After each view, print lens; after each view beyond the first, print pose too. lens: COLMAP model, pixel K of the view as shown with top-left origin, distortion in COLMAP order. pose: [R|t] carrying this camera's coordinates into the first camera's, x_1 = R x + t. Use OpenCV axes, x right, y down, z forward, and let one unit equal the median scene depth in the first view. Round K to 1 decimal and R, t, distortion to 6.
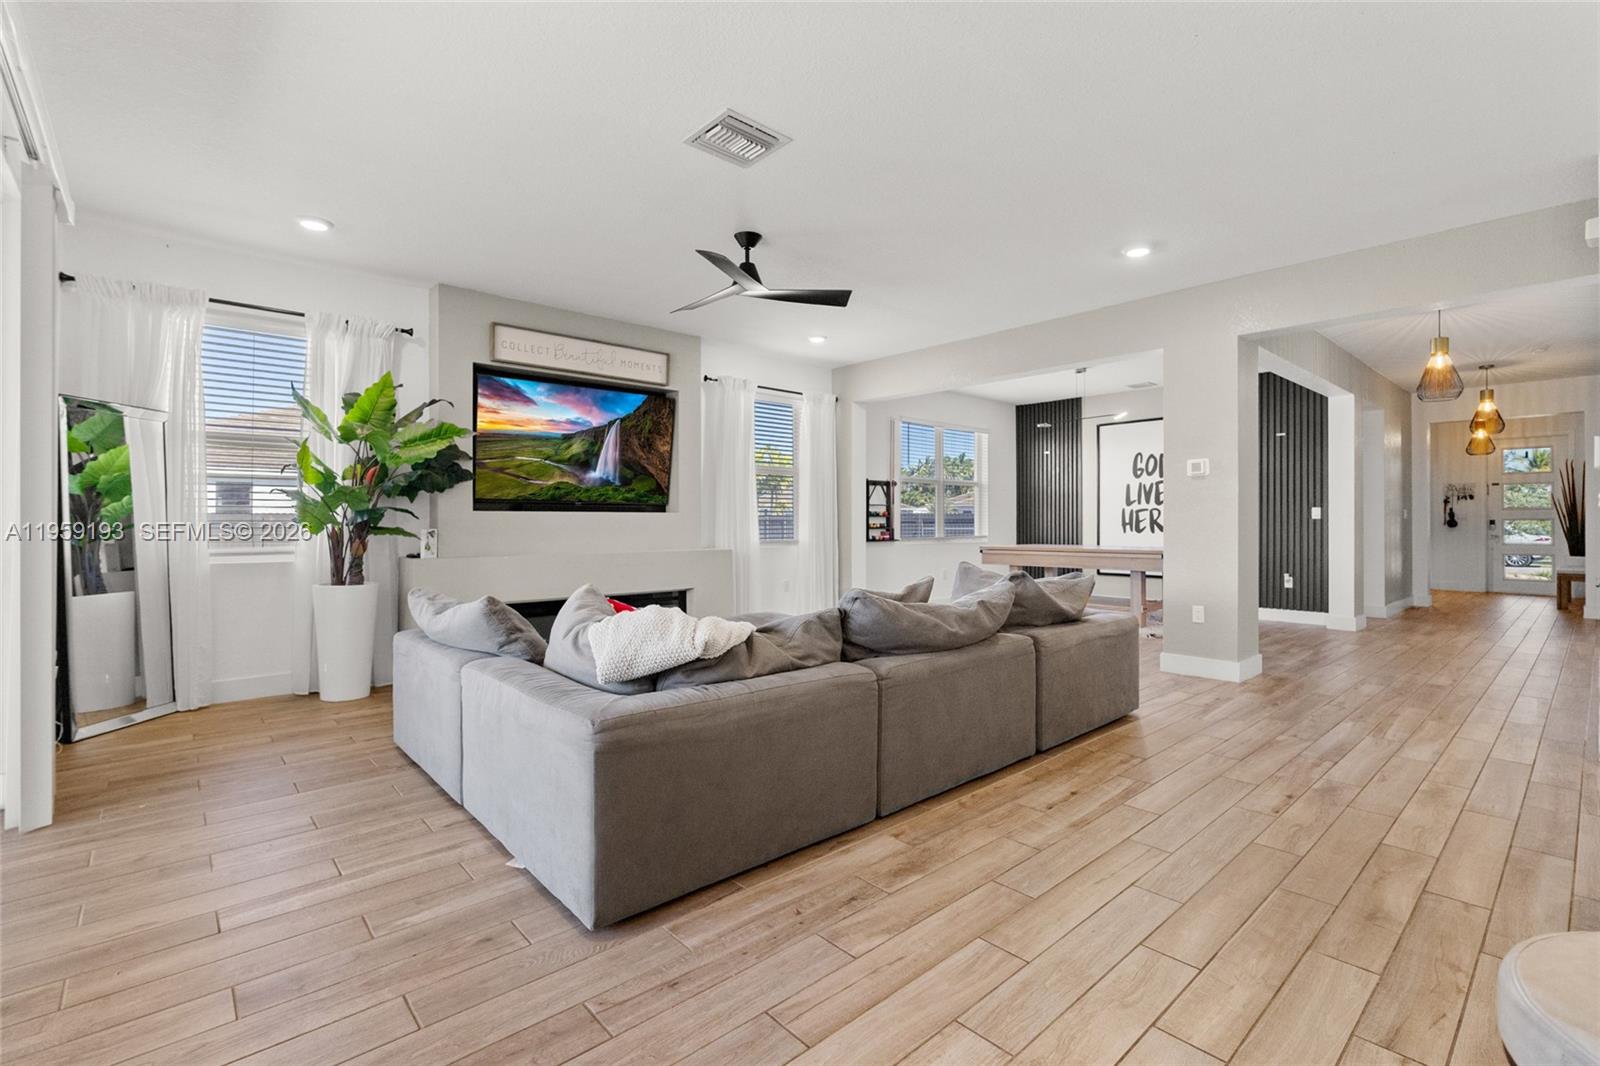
lens RADIAL K [[720.4, 0, 806.1], [0, 720.4, 524.3], [0, 0, 1]] dist [-0.002707, 0.000066]
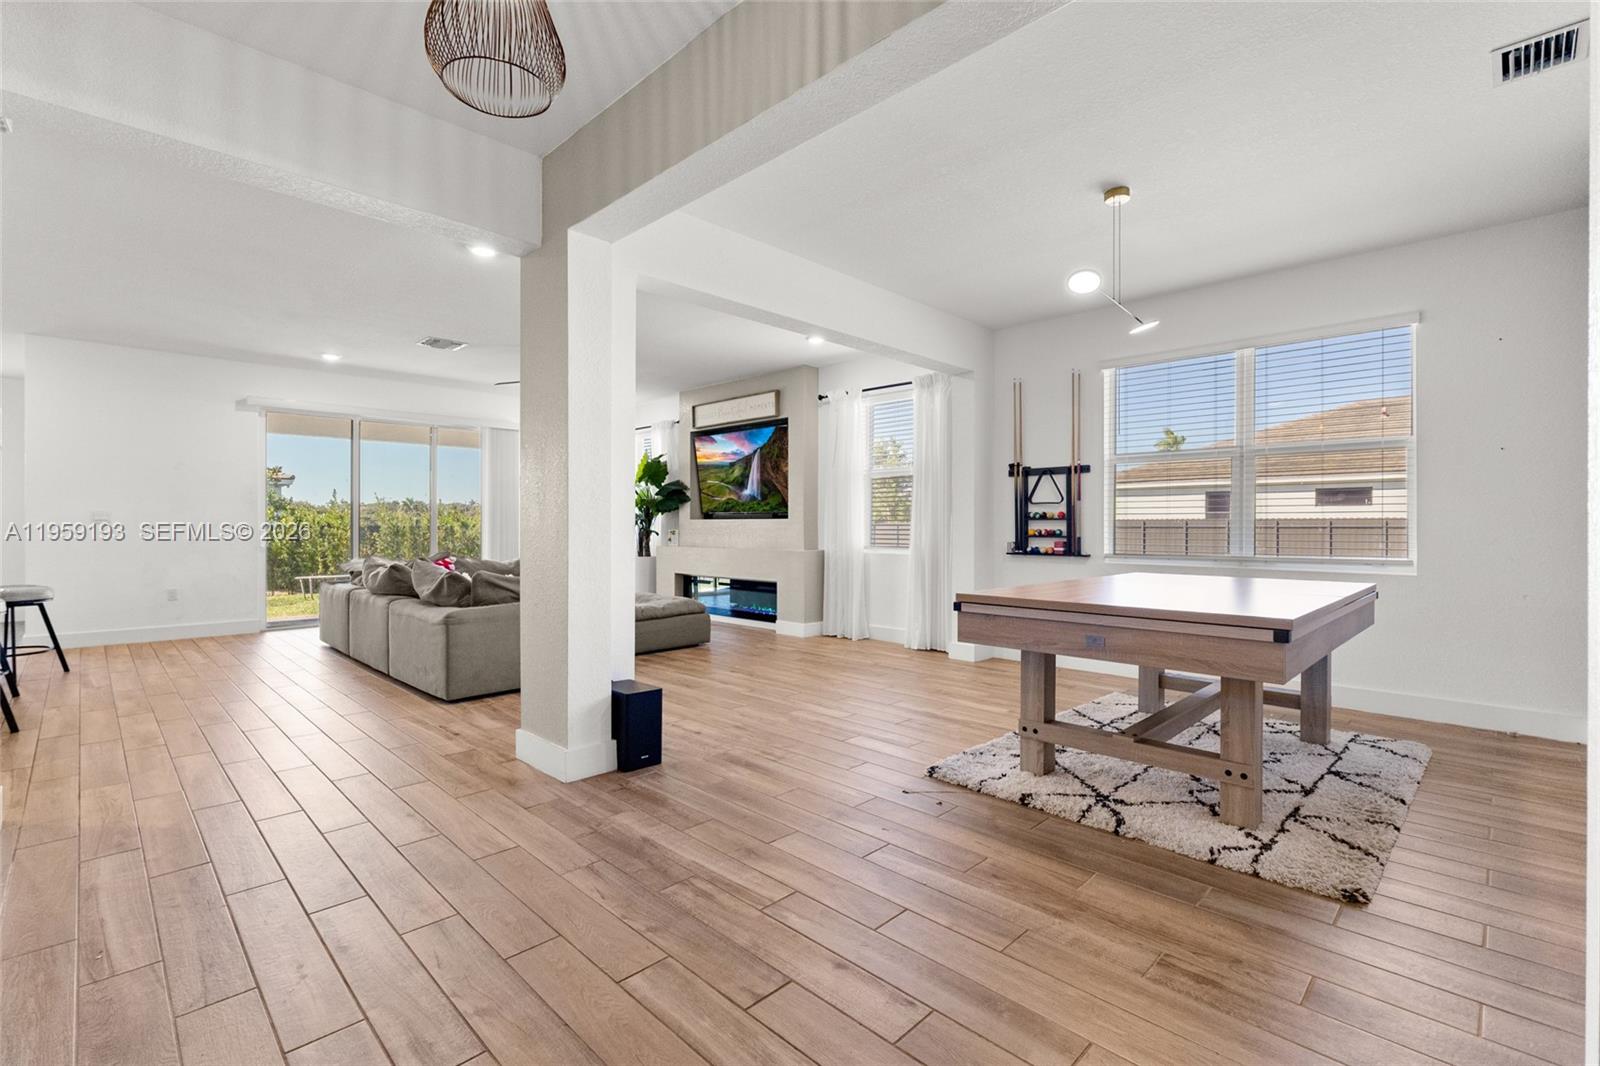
lens RADIAL K [[720.4, 0, 806.1], [0, 720.4, 524.3], [0, 0, 1]] dist [-0.002707, 0.000066]
pose [[0.066205, 0.002592, -0.997803, 1.248803], [-0.007180, 0.999972, 0.002121, -0.009766], [0.997780, 0.007024, 0.066221, 1.163901]]
